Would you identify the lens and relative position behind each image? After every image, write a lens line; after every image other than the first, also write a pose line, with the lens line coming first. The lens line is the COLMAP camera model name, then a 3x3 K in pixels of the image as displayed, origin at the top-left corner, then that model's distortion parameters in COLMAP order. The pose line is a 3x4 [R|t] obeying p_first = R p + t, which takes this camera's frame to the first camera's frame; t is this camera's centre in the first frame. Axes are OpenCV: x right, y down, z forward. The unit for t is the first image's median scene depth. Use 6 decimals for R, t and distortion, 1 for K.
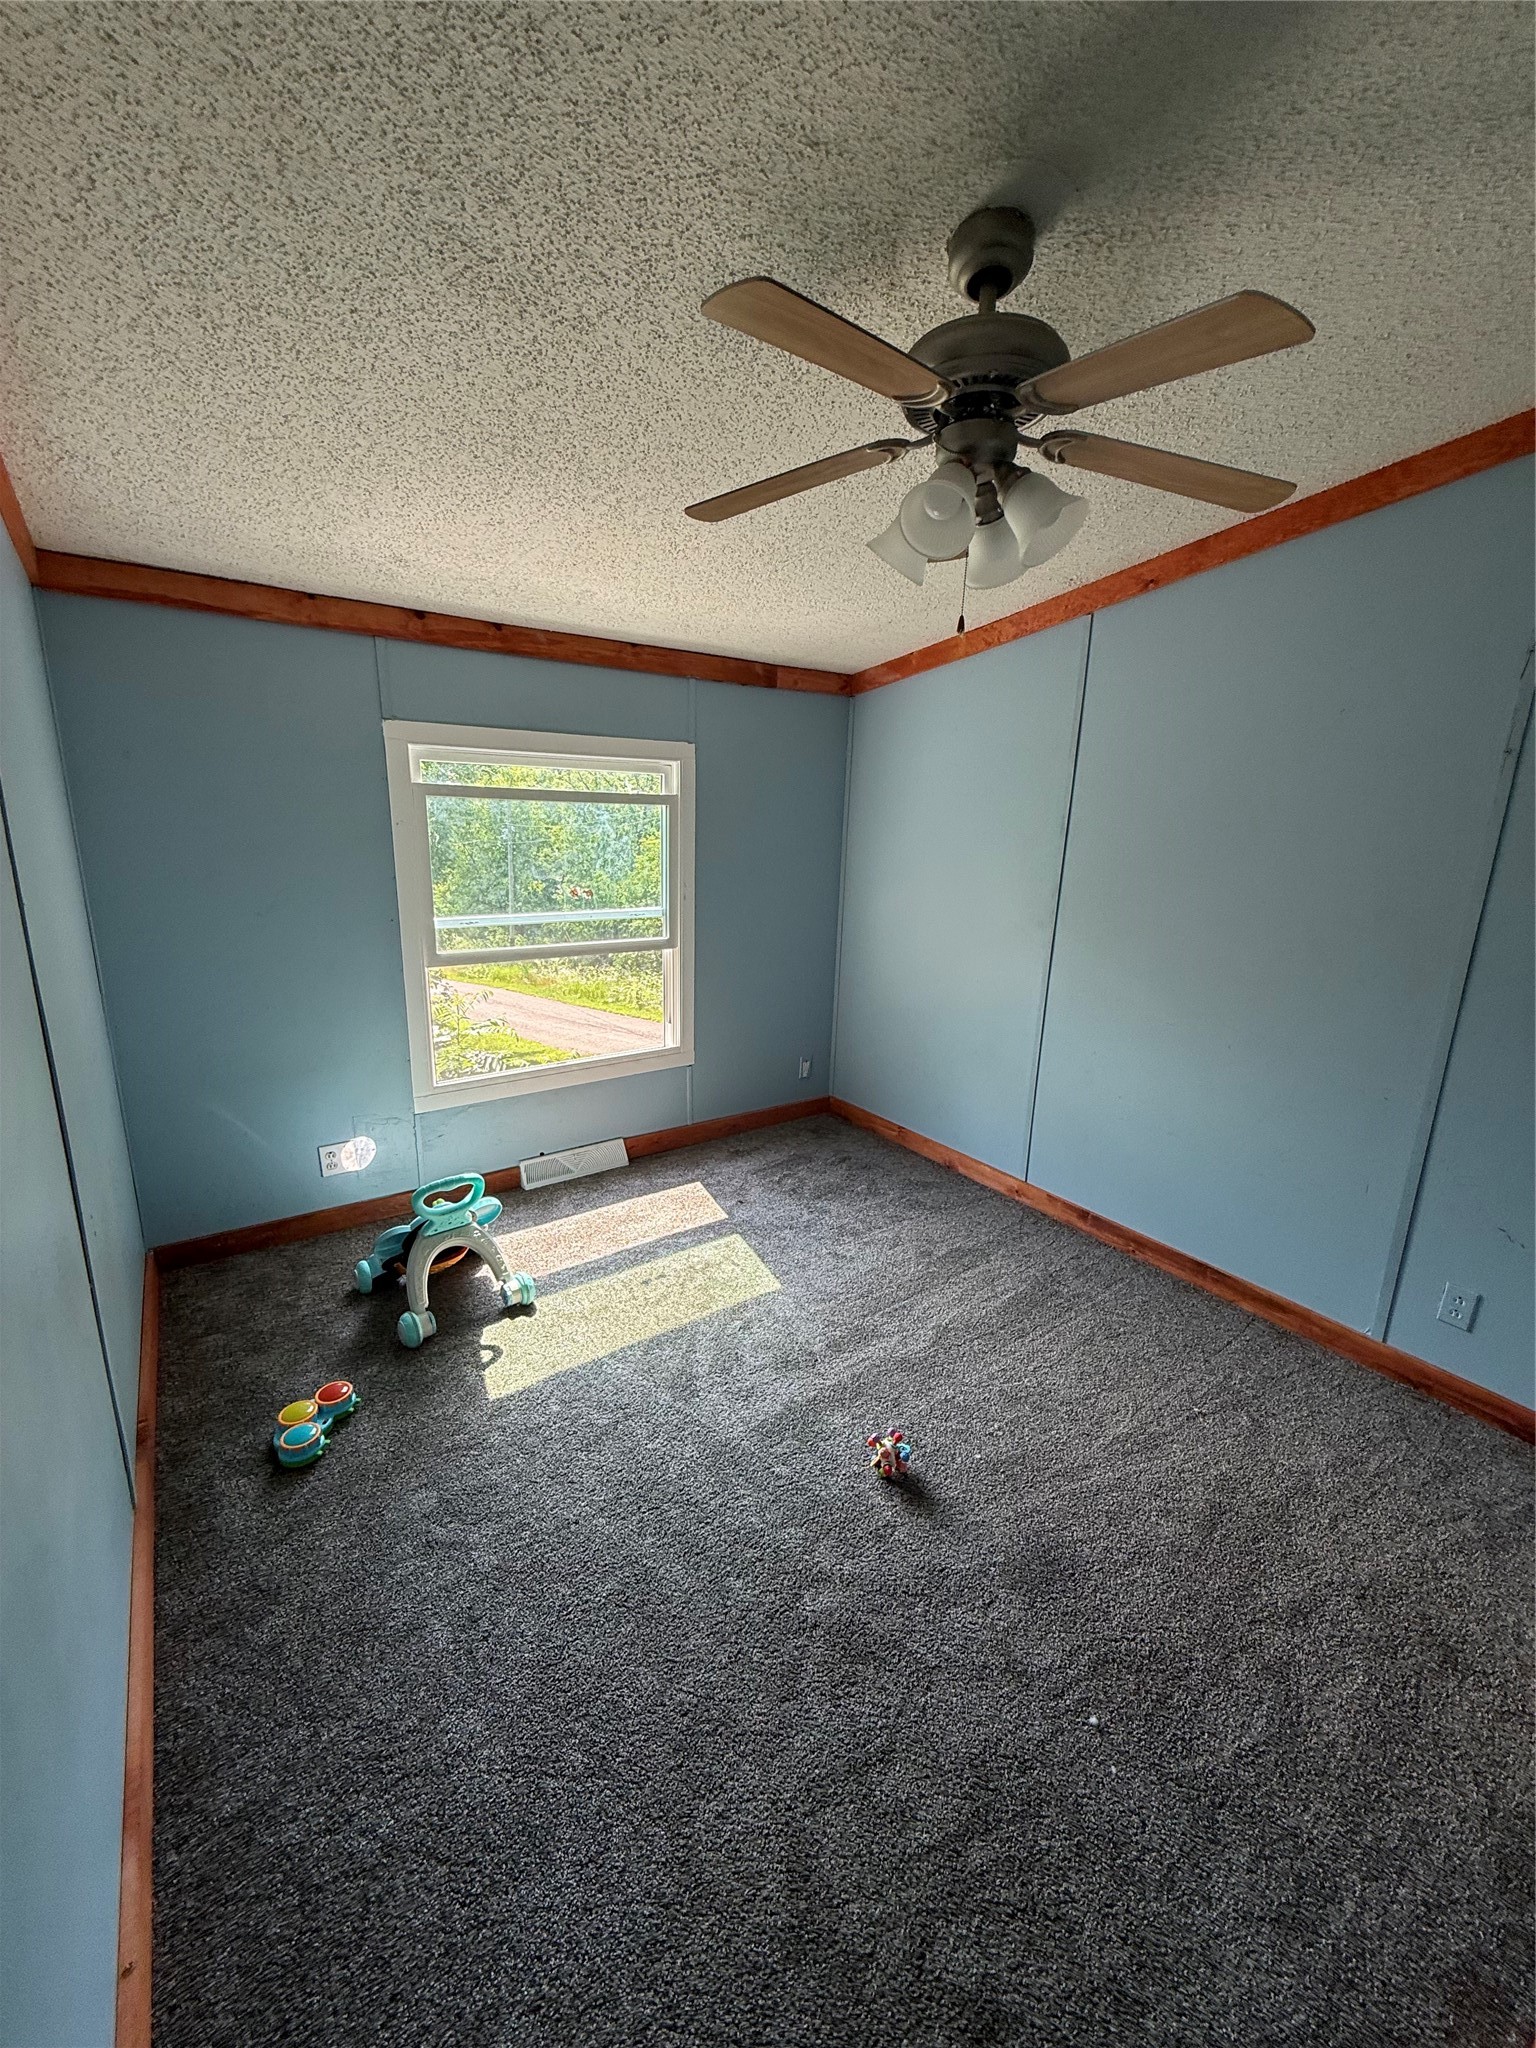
lens RADIAL K [[820.8, 0, 764.1], [0, 820.8, 1021.3], [0, 0, 1]] dist [-0.001042, 0.000099]
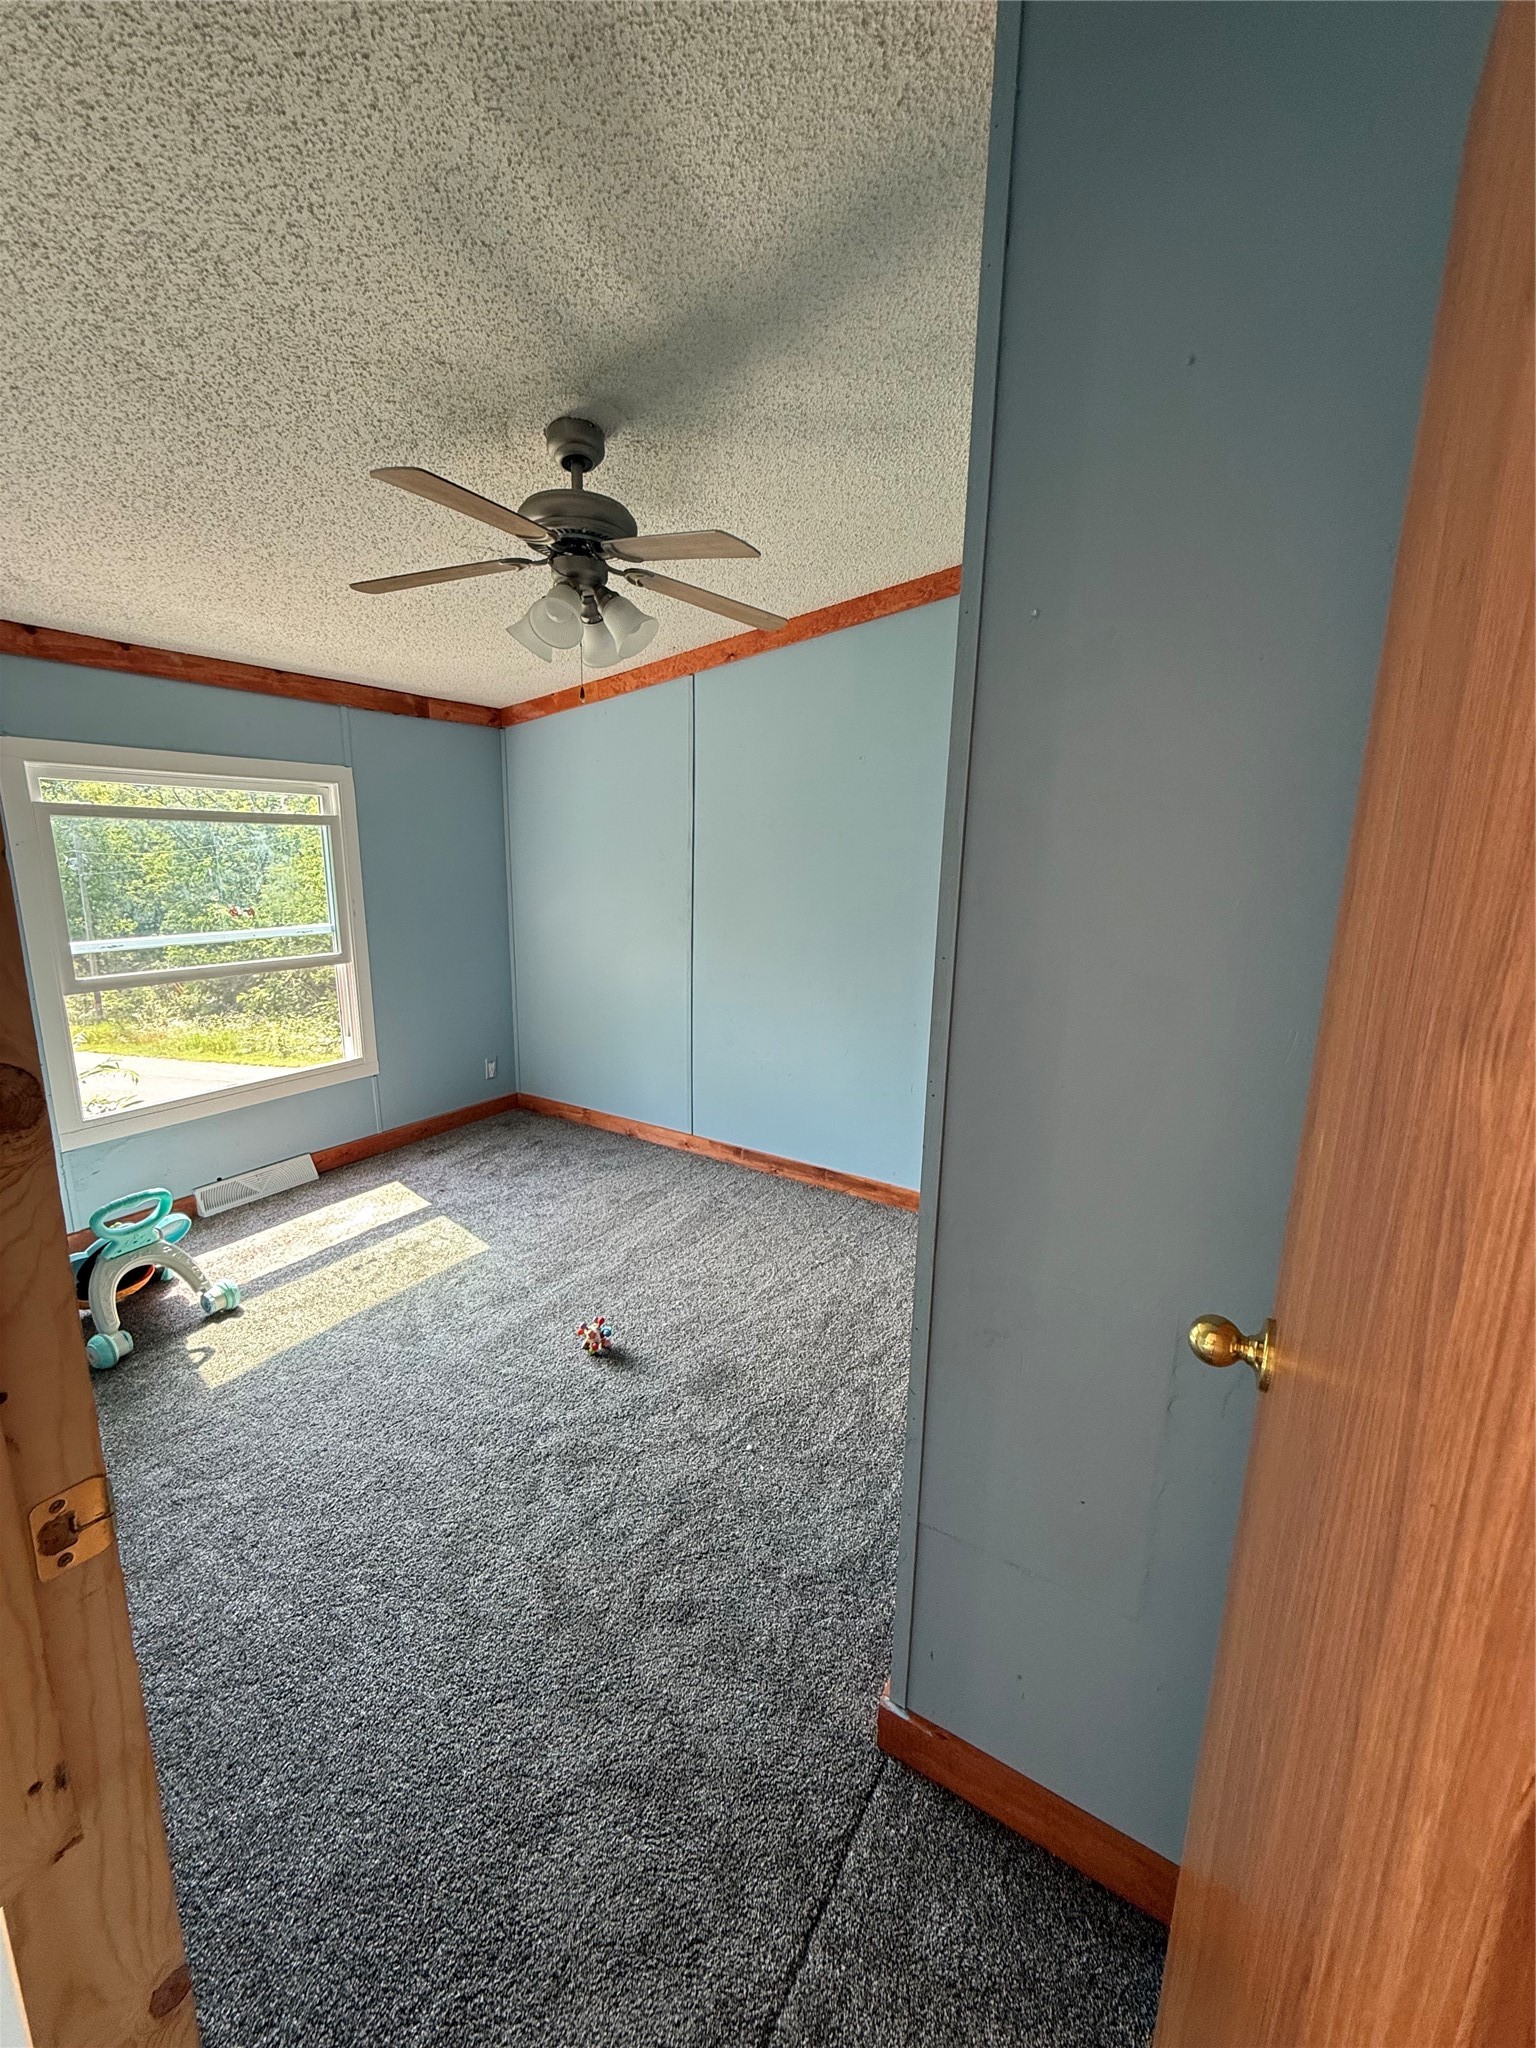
lens RADIAL K [[820.8, 0, 765.5], [0, 820.8, 1024.7], [0, 0, 1]] dist [-0.001042, 0.000099]
pose [[0.922117, -0.092404, 0.375715, -0.029086], [0.100764, 0.994907, -0.002614, 0.067308], [-0.373559, 0.040269, 0.926732, -0.232054]]
